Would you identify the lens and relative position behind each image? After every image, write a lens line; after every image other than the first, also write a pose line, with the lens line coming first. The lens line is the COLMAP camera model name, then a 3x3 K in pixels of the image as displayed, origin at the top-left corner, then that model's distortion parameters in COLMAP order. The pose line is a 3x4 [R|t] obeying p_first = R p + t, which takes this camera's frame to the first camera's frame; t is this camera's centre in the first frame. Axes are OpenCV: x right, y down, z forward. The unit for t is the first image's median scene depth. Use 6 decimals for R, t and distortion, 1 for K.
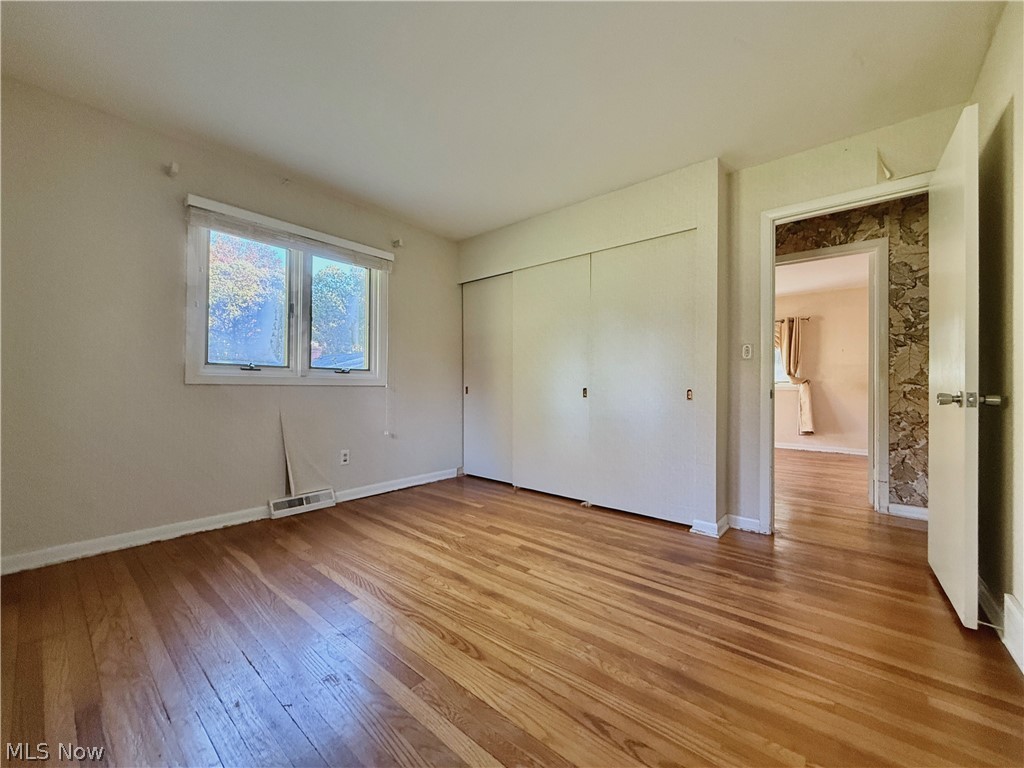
lens RADIAL K [[406.5, 0, 508.6], [0, 406.5, 383.8], [0, 0, 1]] dist [-0.001838, 0.000139]
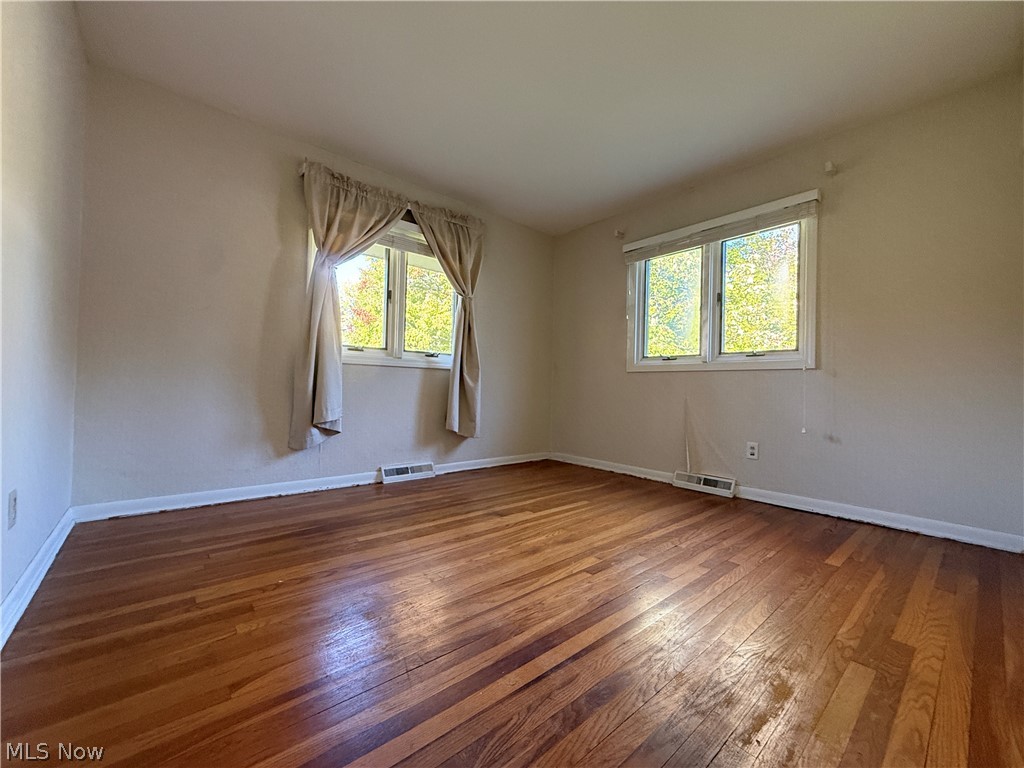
lens RADIAL K [[406.5, 0, 508.6], [0, 406.5, 383.8], [0, 0, 1]] dist [-0.001838, 0.000139]
pose [[-0.153356, -0.022143, -0.987923, 0.735918], [-0.016926, 0.999661, -0.019779, 0.080884], [0.988026, 0.013688, -0.153679, 0.795845]]
